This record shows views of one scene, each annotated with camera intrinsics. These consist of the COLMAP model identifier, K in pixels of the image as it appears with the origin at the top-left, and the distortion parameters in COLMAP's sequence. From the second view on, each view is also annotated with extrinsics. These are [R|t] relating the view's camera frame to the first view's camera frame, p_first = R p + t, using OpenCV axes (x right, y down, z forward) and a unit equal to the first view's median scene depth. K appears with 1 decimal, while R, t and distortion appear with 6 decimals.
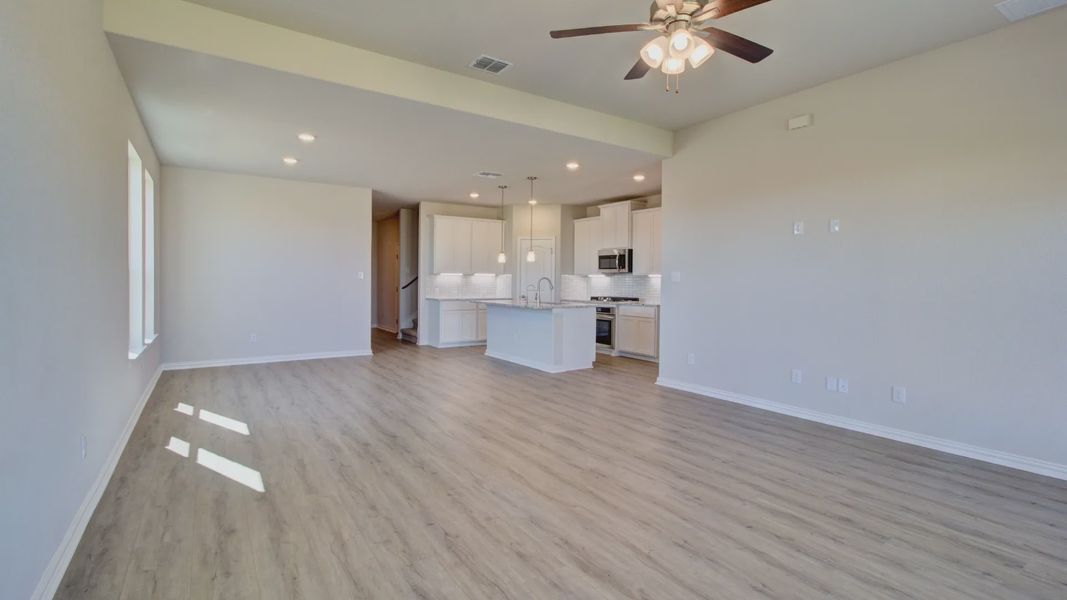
lens RADIAL K [[488.2, 0, 529.9], [0, 488.2, 289.1], [0, 0, 1]] dist [-0.001307, 0.000449]
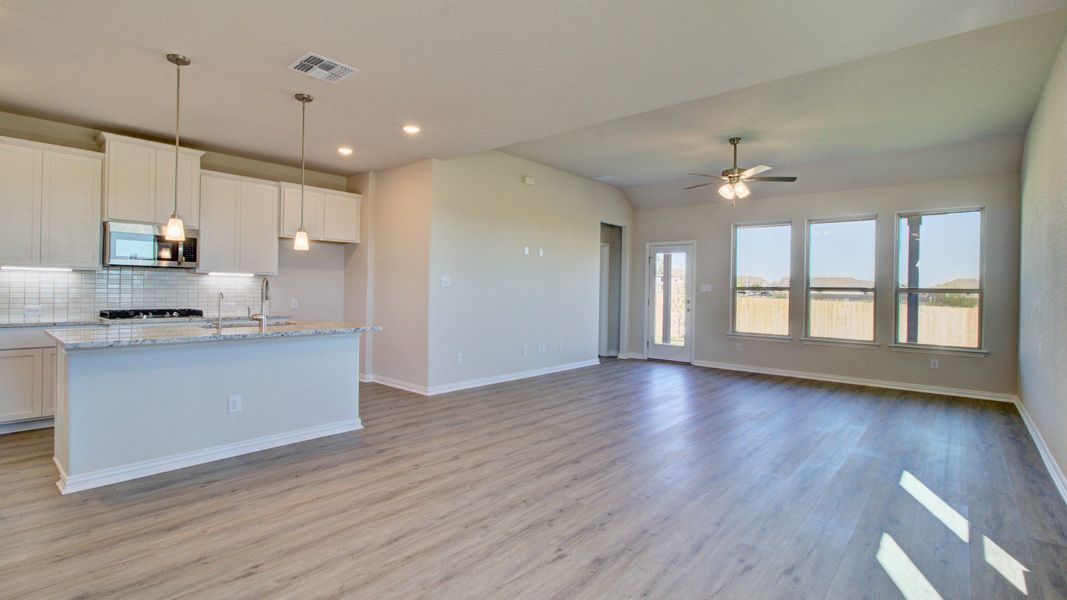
lens RADIAL K [[501.5, 0, 526.7], [0, 501.5, 285.6], [0, 0, 1]] dist [-0.001173, 0.000260]
pose [[-0.262911, -0.008412, 0.964783, -0.483513], [-0.000766, 0.999963, 0.008510, -0.016674], [-0.964820, 0.001498, -0.262908, 0.723892]]
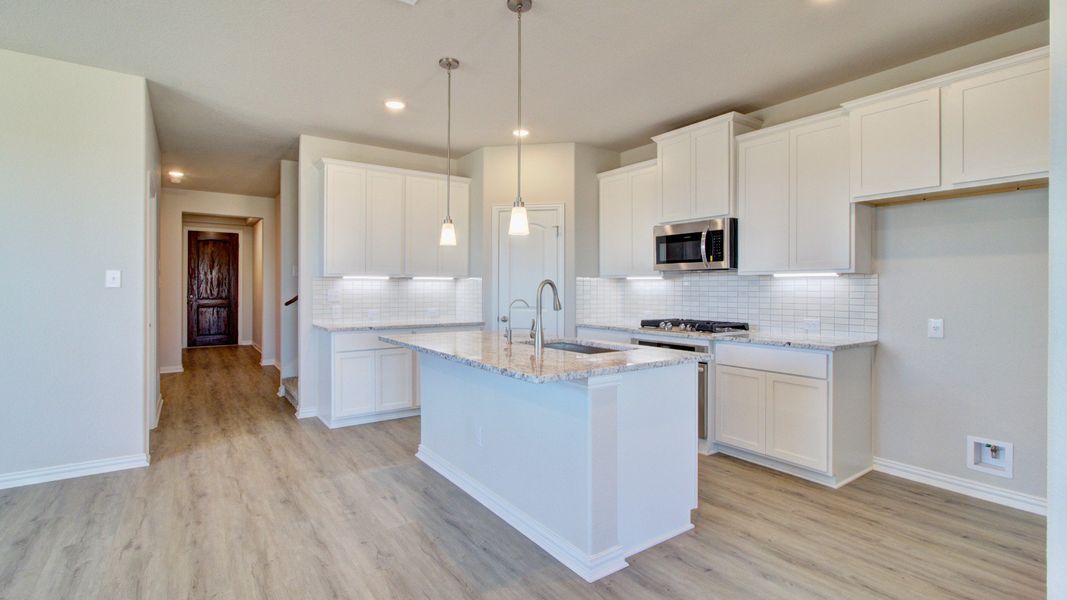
lens RADIAL K [[488.2, 0, 529.9], [0, 488.2, 289.1], [0, 0, 1]] dist [-0.001307, 0.000449]
pose [[0.999579, -0.007957, 0.027914, 0.000063], [0.008418, 0.999830, -0.016414, -0.008634], [-0.027779, 0.016642, 0.999476, 0.515093]]
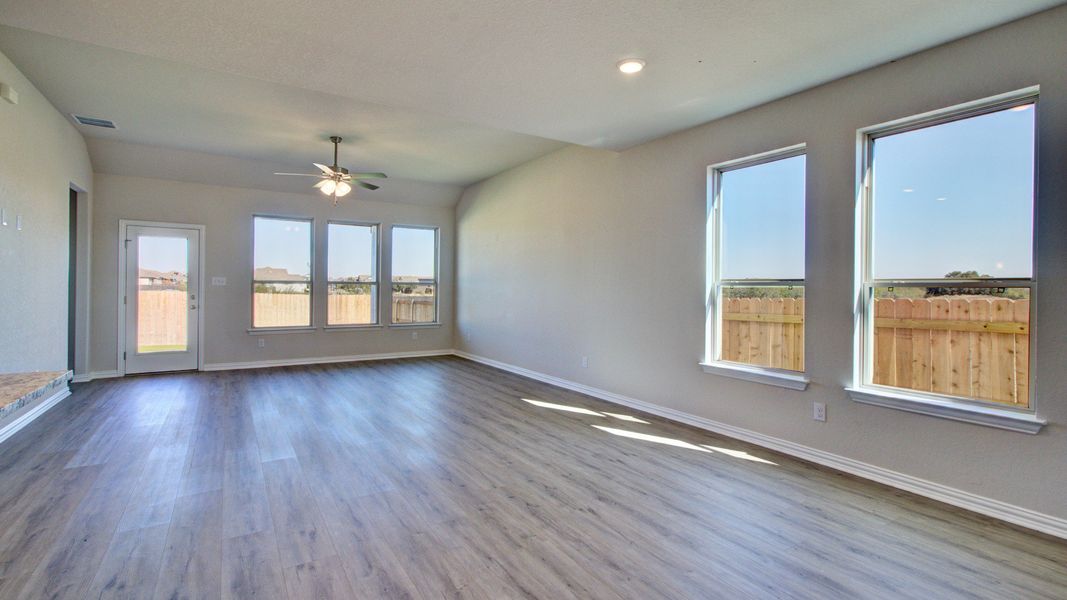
lens RADIAL K [[483.1, 0, 537.9], [0, 483.1, 288.7], [0, 0, 1]] dist [-0.000620, 0.000396]
pose [[-0.999759, -0.019581, 0.009890, -0.200339], [-0.019374, 0.999600, 0.020611, -0.018623], [-0.010290, 0.020415, -0.999739, 0.942468]]
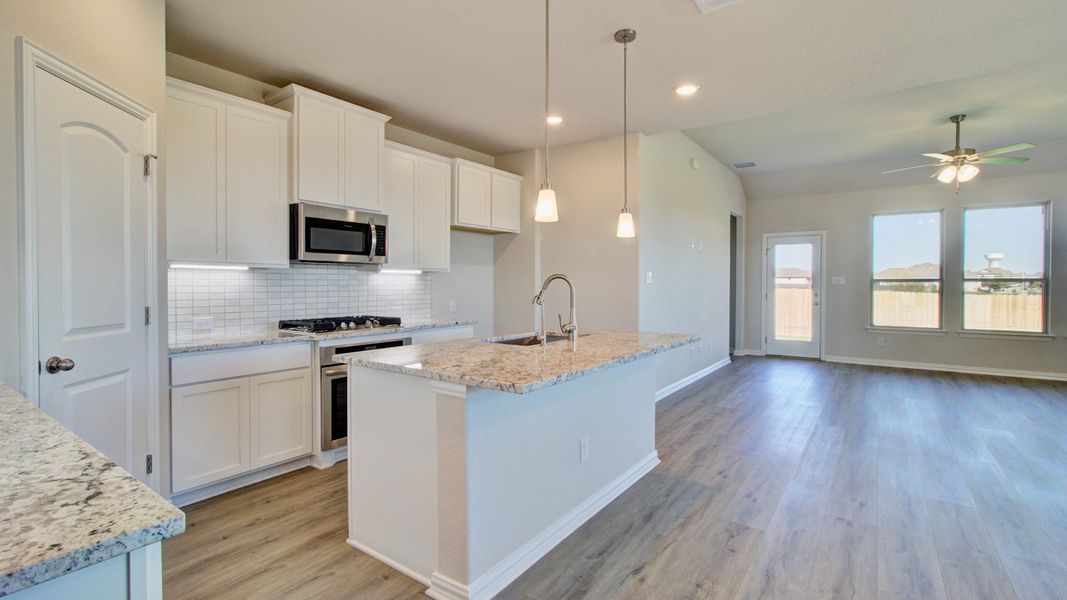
lens RADIAL K [[488.2, 0, 529.9], [0, 488.2, 289.1], [0, 0, 1]] dist [-0.001307, 0.000449]
pose [[-0.356063, -0.022393, 0.934194, -0.285247], [0.012015, 0.999520, 0.028538, -0.020153], [-0.934385, 0.021386, -0.355623, 0.979101]]
